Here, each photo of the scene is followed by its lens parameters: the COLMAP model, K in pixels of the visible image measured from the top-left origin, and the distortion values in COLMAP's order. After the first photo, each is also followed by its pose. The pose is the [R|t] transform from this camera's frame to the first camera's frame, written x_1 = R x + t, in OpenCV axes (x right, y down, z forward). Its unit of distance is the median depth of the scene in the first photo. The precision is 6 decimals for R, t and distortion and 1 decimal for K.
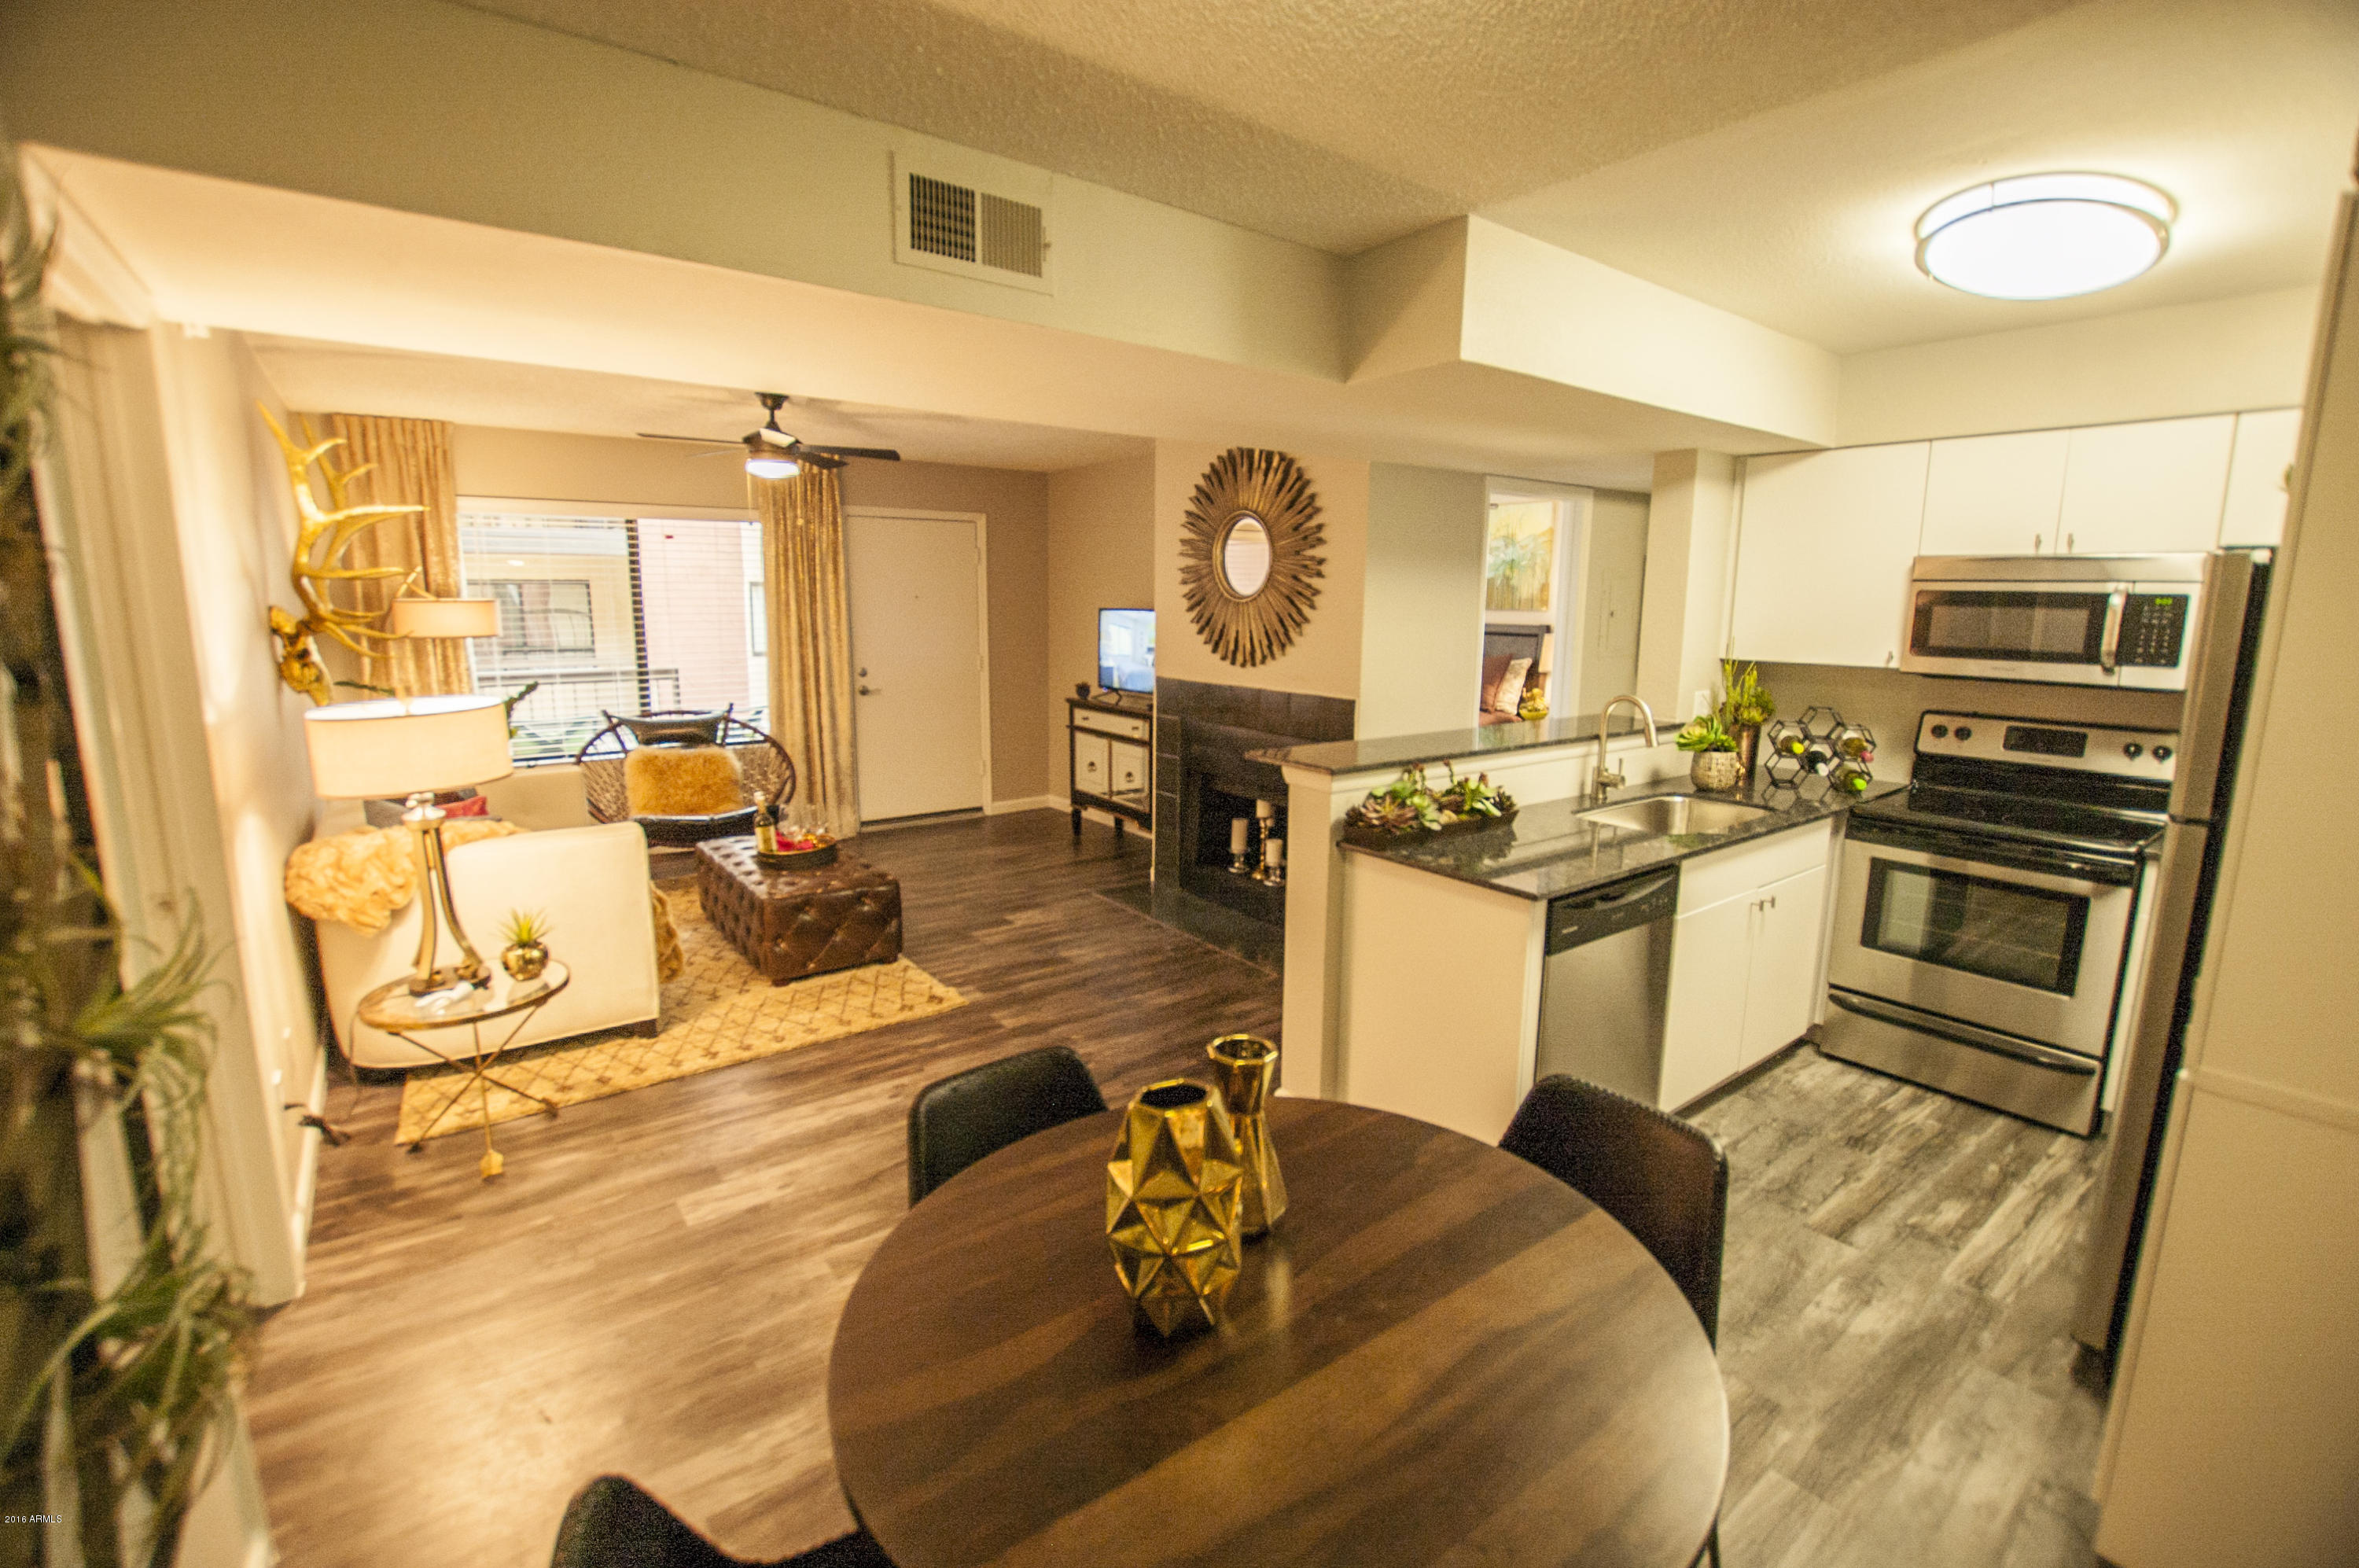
lens RADIAL K [[1024.3, 0, 1180.1], [0, 1024.3, 769.7], [0, 0, 1]] dist [-0.011426, -0.000135]
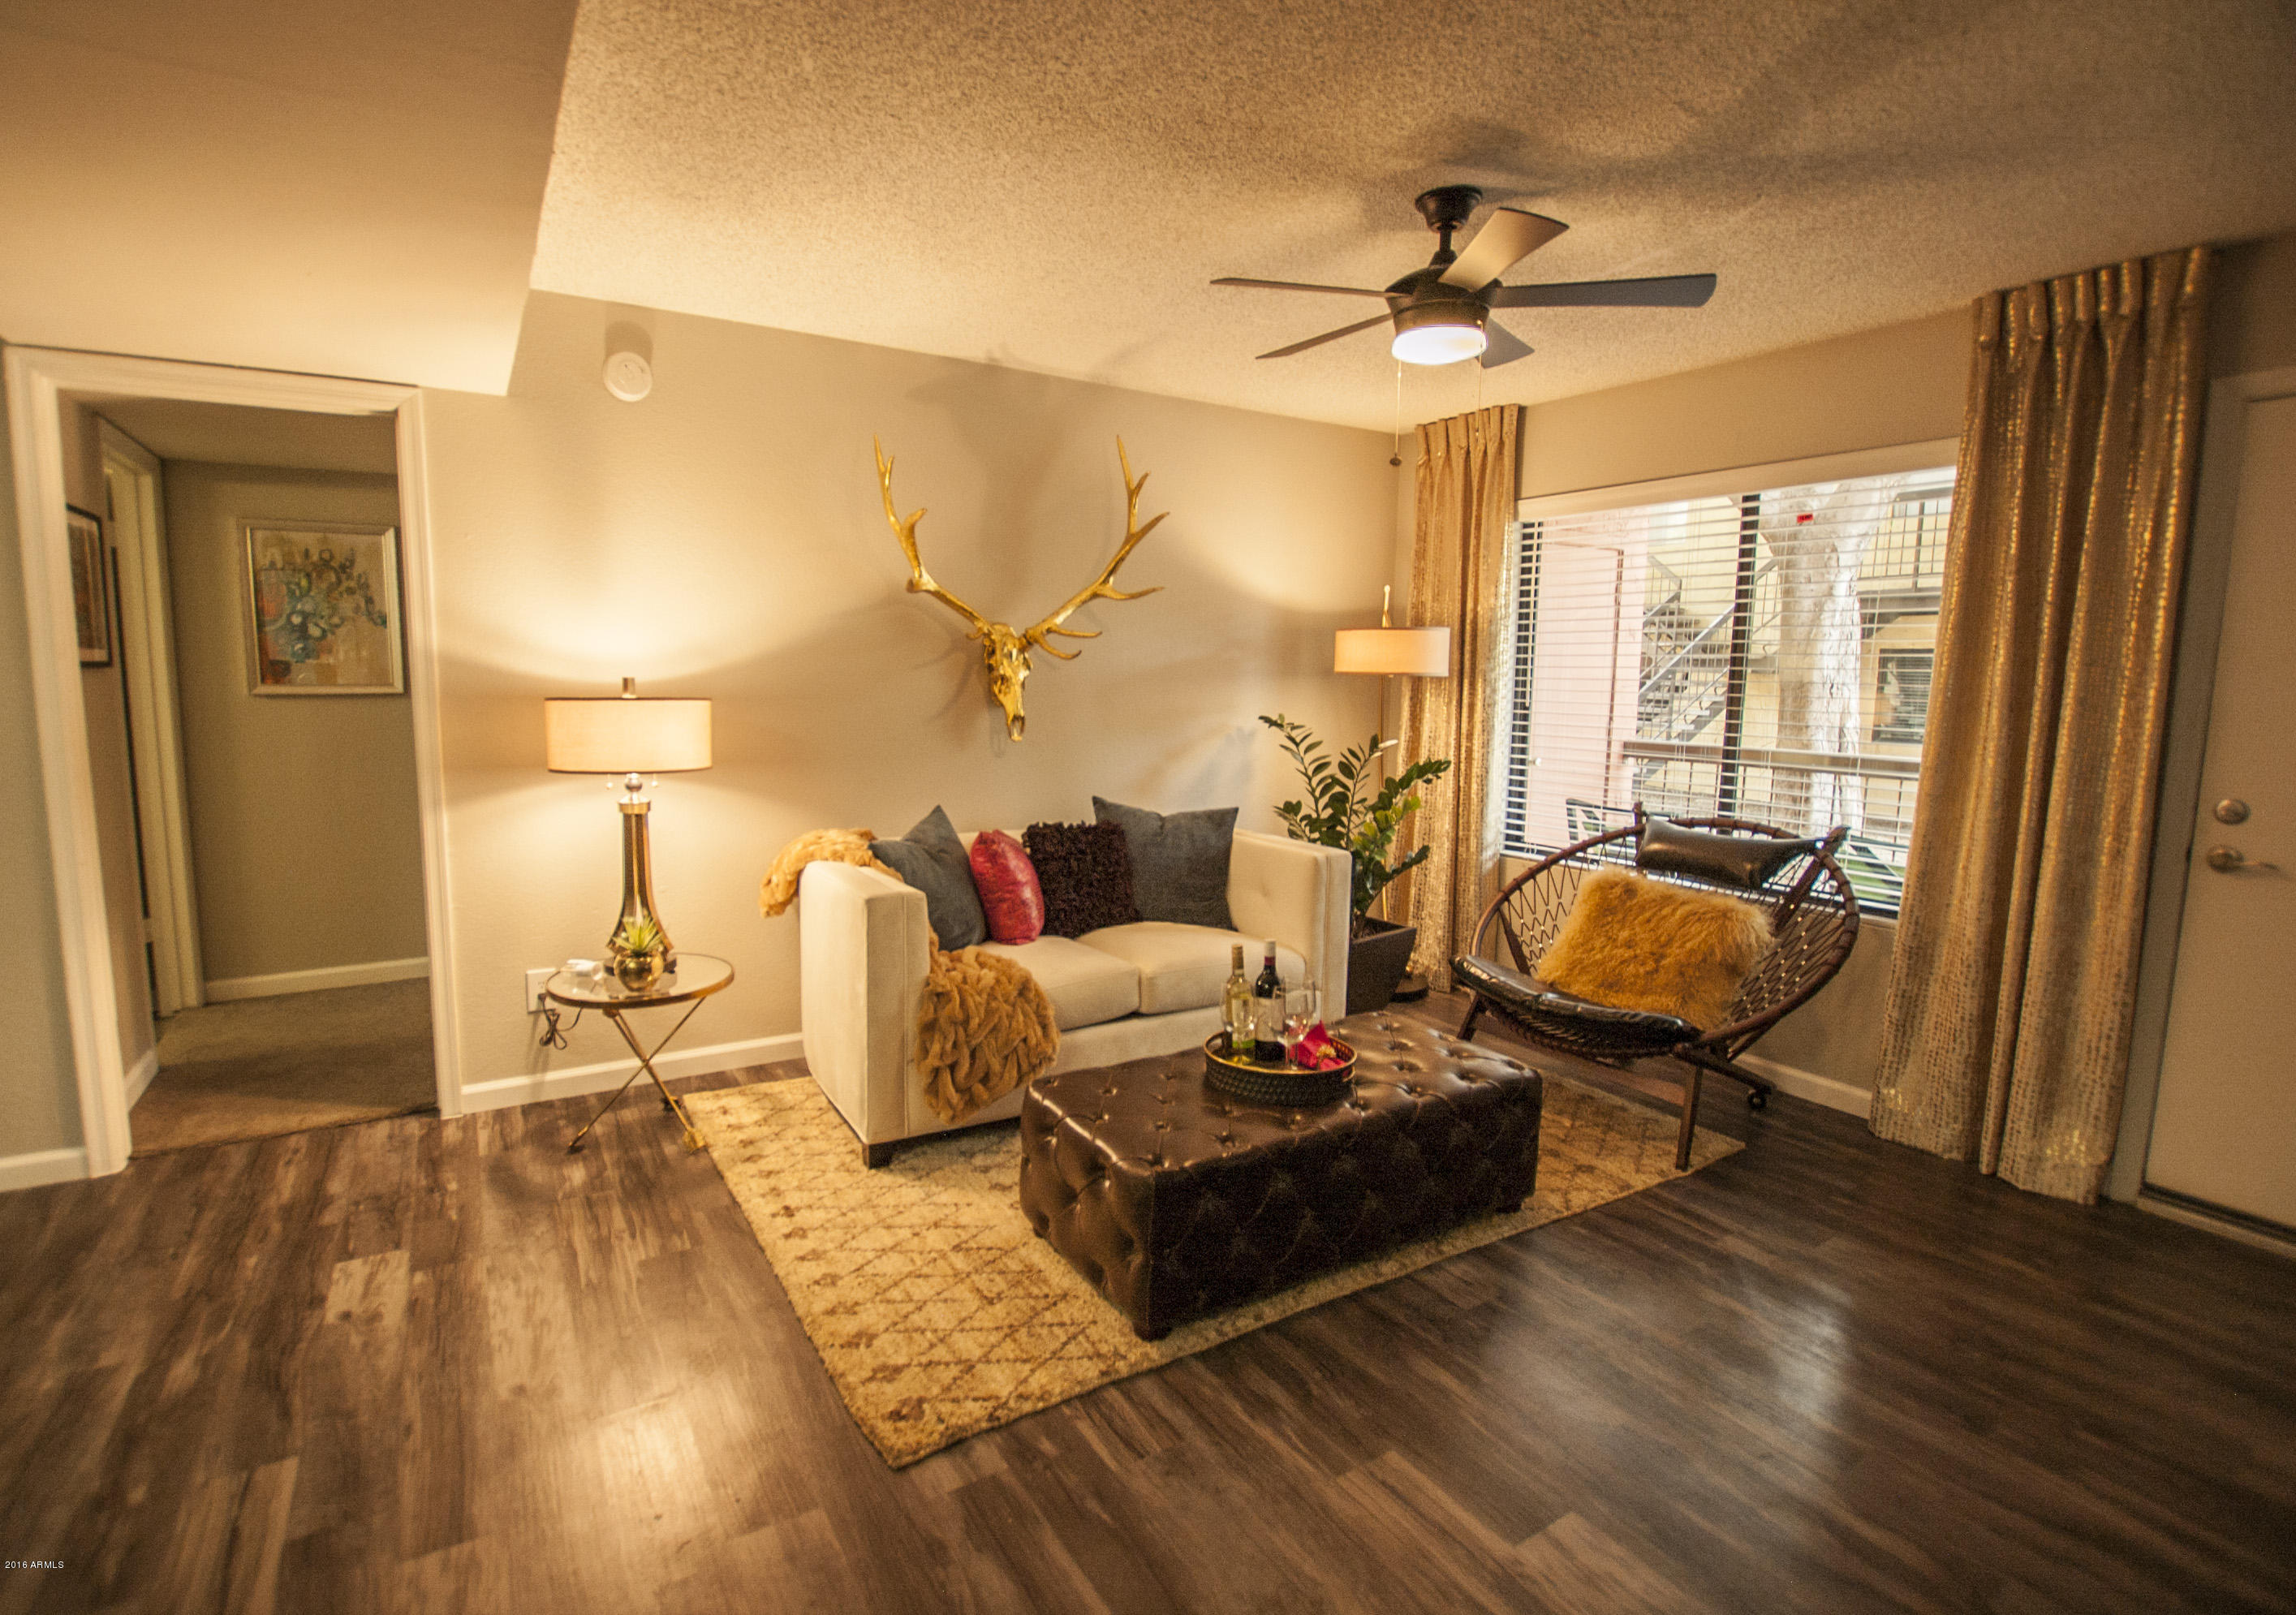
lens RADIAL K [[1075.4, 0, 1084.1], [0, 1075.4, 805.9], [0, 0, 1]] dist [-0.024791, 0.000906]
pose [[-0.120584, 0.124543, -0.984860, 0.178872], [-0.176555, 0.973591, 0.144735, -0.117315], [0.976877, 0.191334, -0.095411, 0.926804]]
